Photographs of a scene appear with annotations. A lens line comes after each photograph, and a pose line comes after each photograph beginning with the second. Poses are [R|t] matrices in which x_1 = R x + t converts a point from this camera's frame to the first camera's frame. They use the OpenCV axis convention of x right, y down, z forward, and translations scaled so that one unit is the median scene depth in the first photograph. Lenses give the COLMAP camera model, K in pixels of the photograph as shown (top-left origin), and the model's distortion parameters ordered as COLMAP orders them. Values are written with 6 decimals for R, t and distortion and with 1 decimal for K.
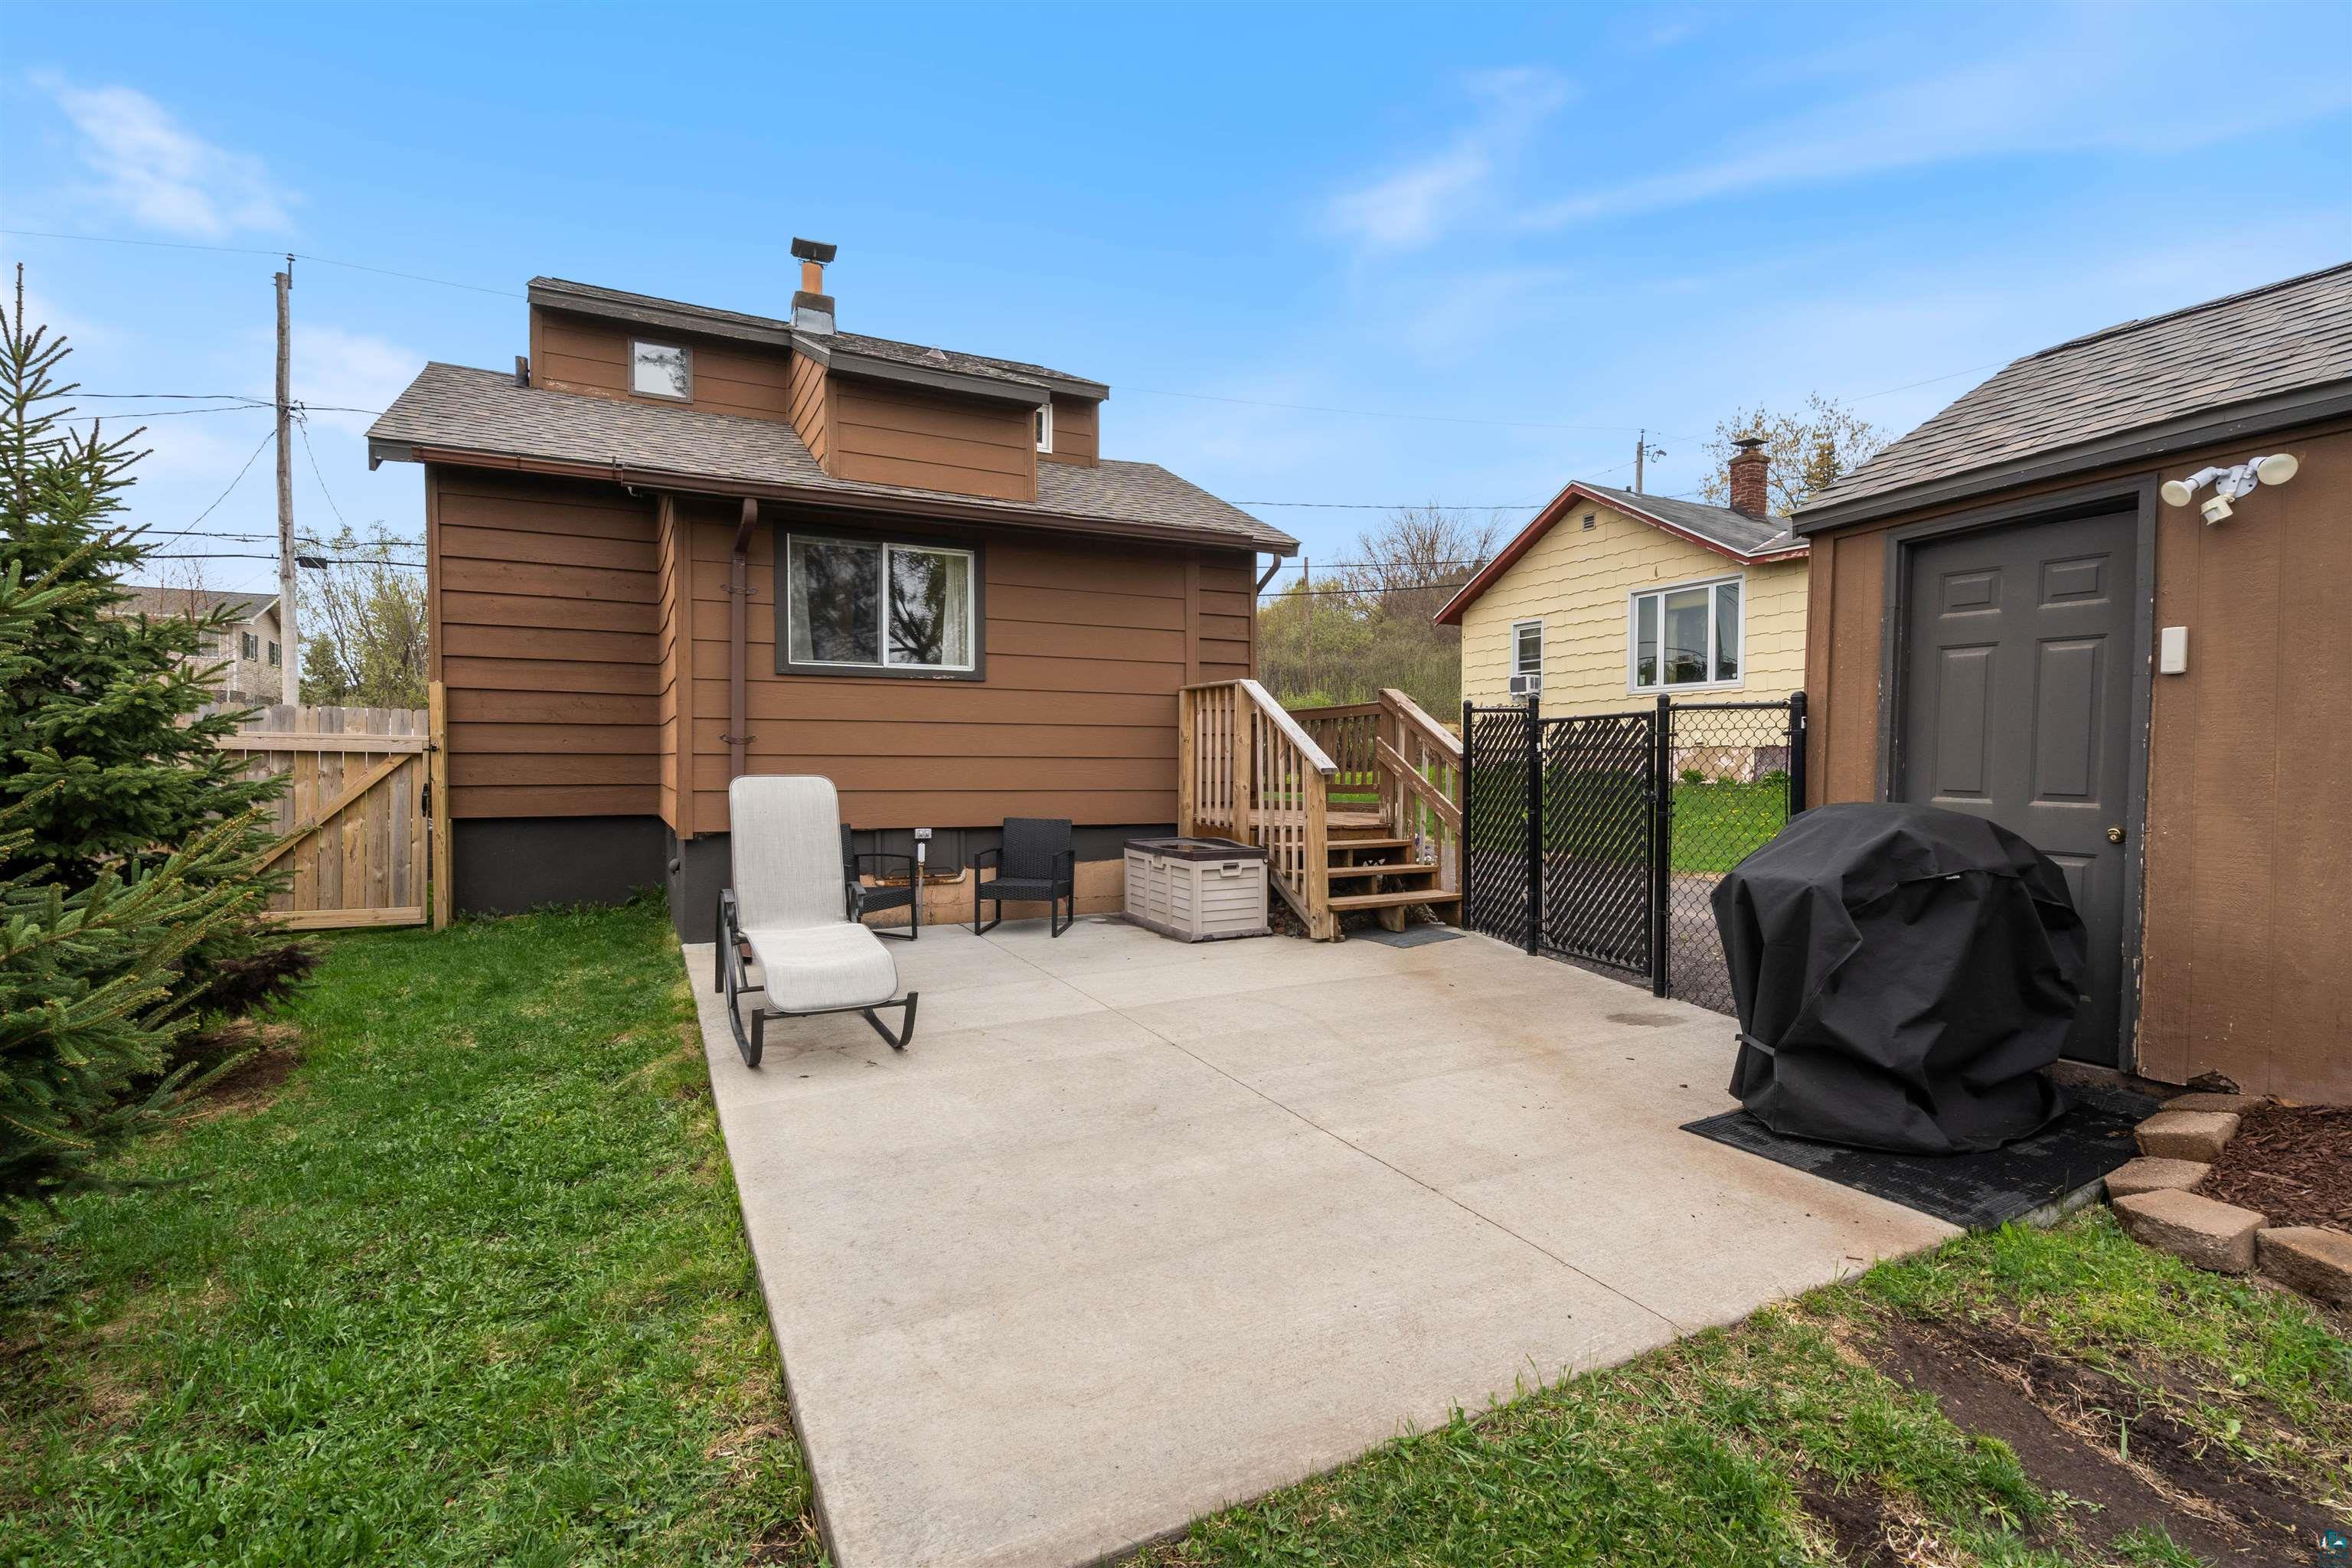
lens RADIAL K [[1070.8, 0, 1191.1], [0, 1070.8, 782.0], [0, 0, 1]] dist [-0.001319, 0.000500]
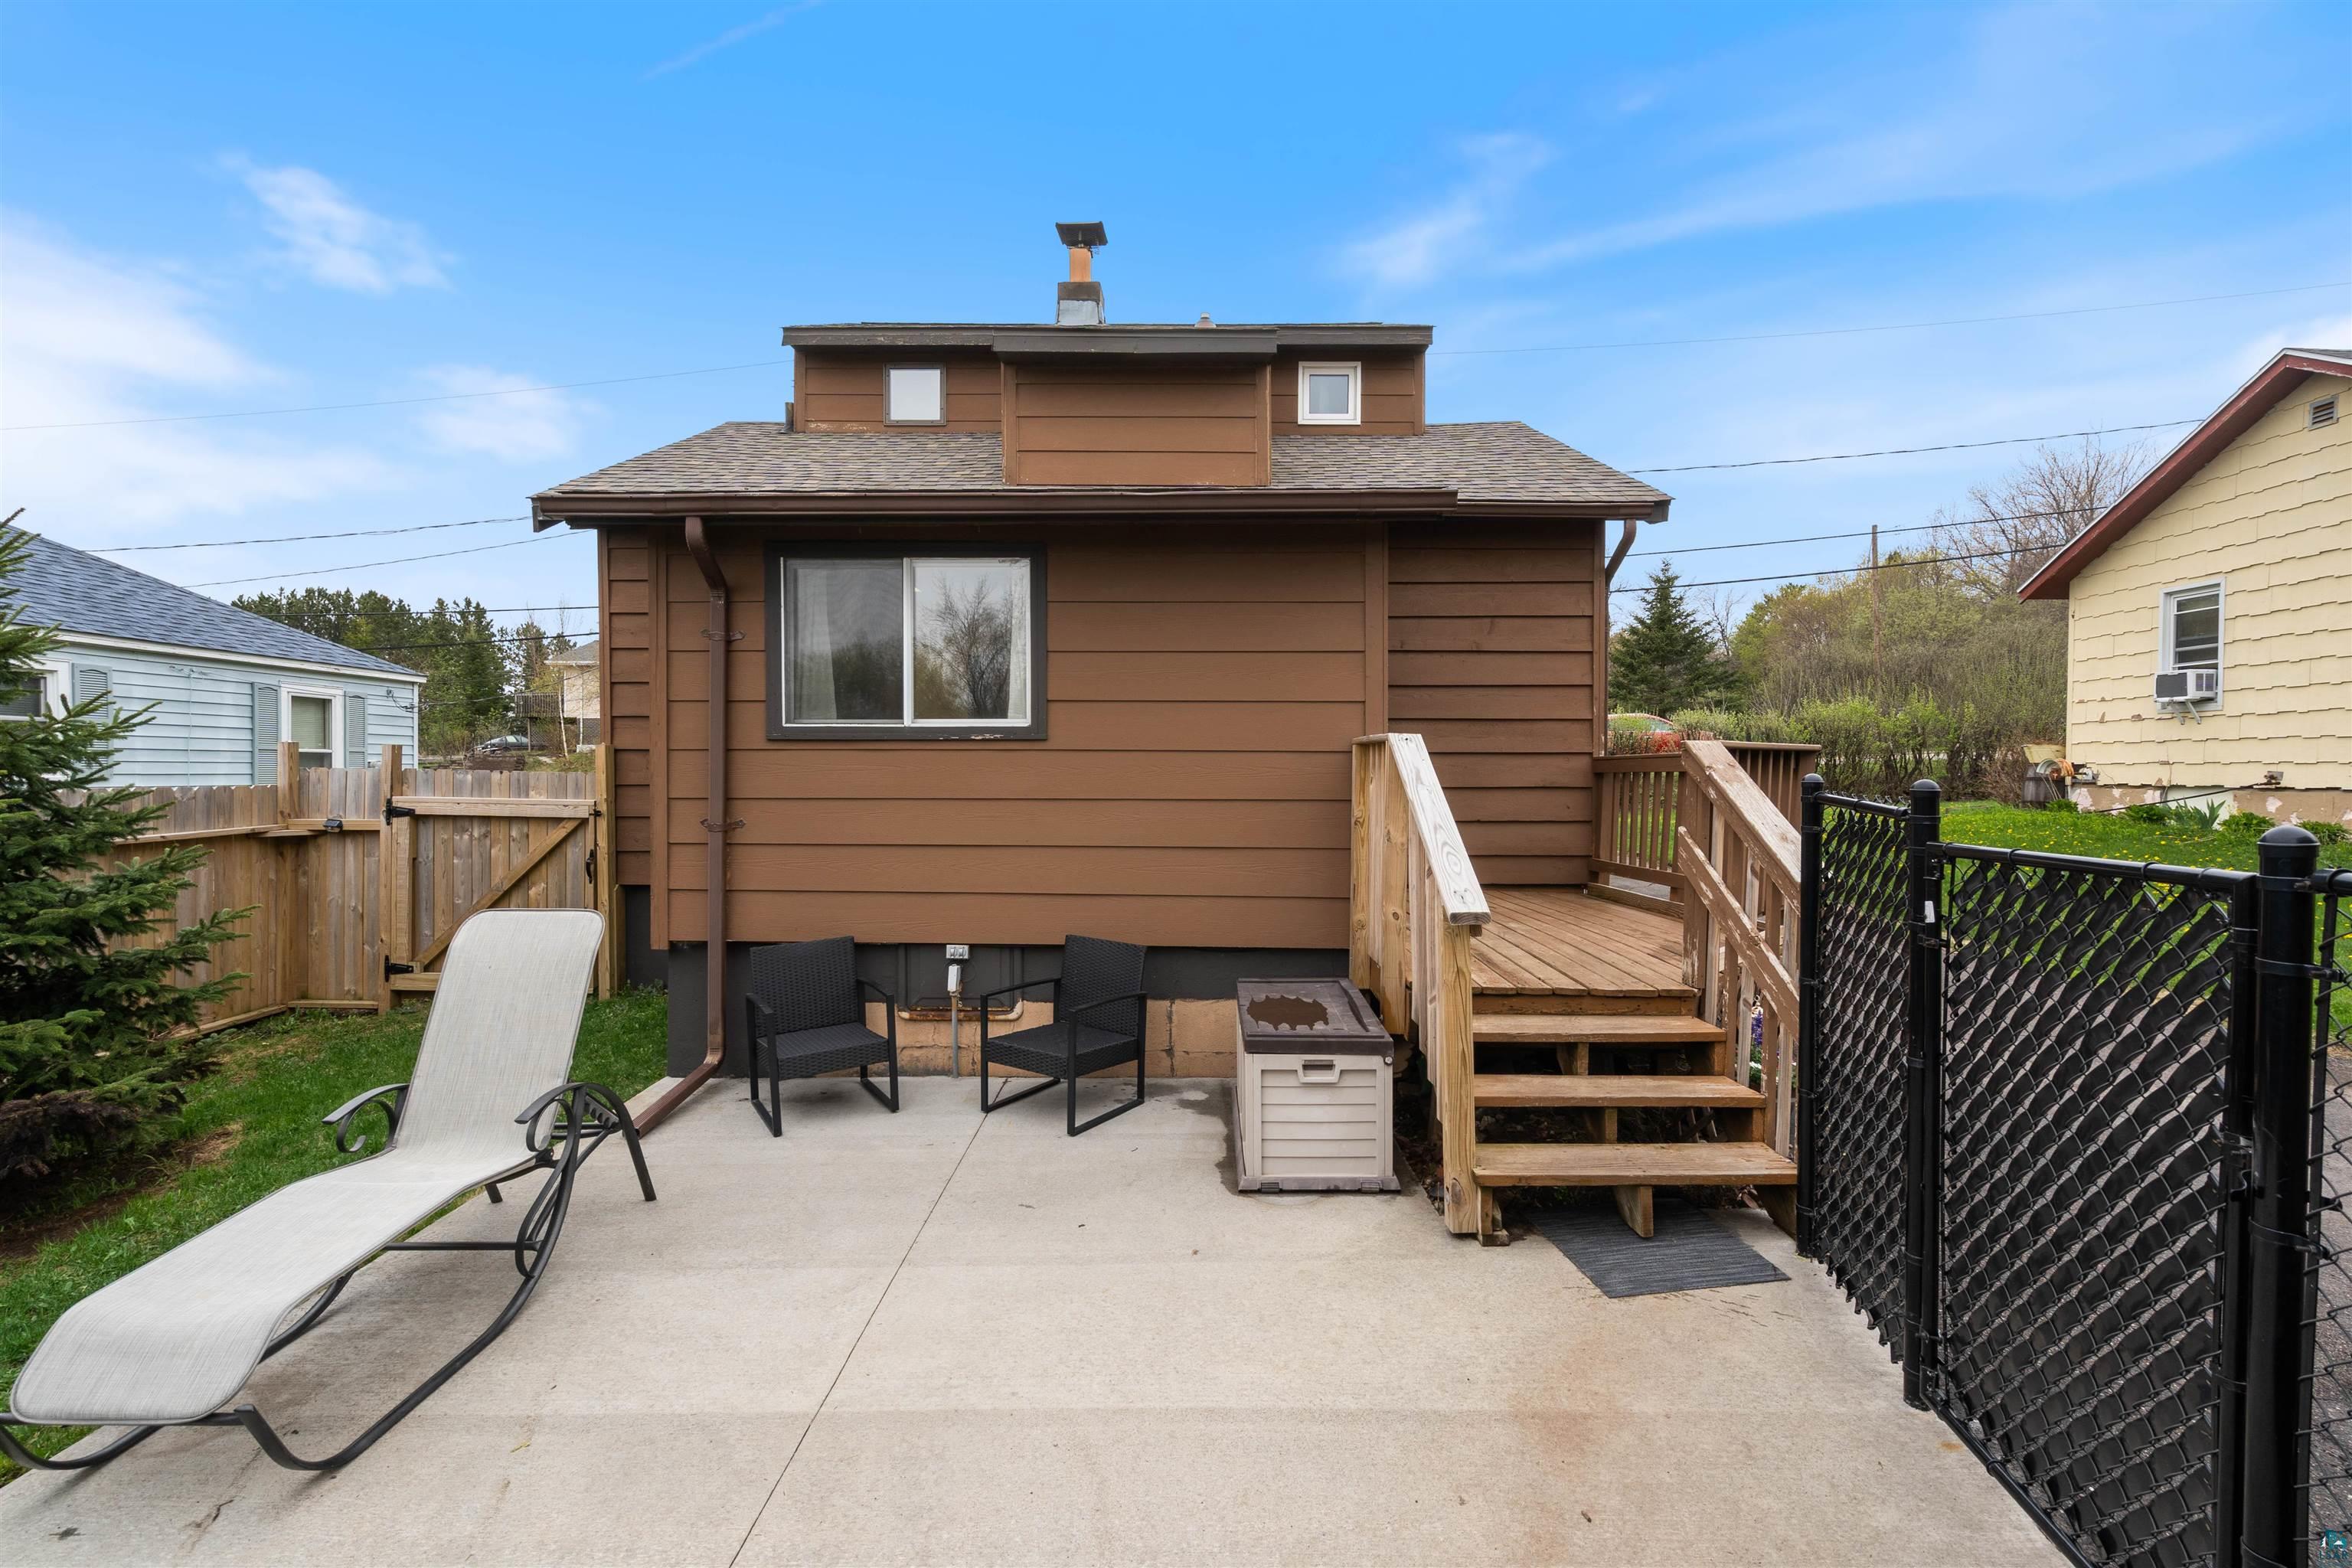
lens RADIAL K [[1070.8, 0, 1165.4], [0, 1070.8, 791.3], [0, 0, 1]] dist [-0.001319, 0.000500]
pose [[0.881384, 0.011086, -0.472270, 0.197944], [-0.010857, 0.999936, 0.003209, -0.058865], [0.472275, 0.002299, 0.881448, 0.381774]]
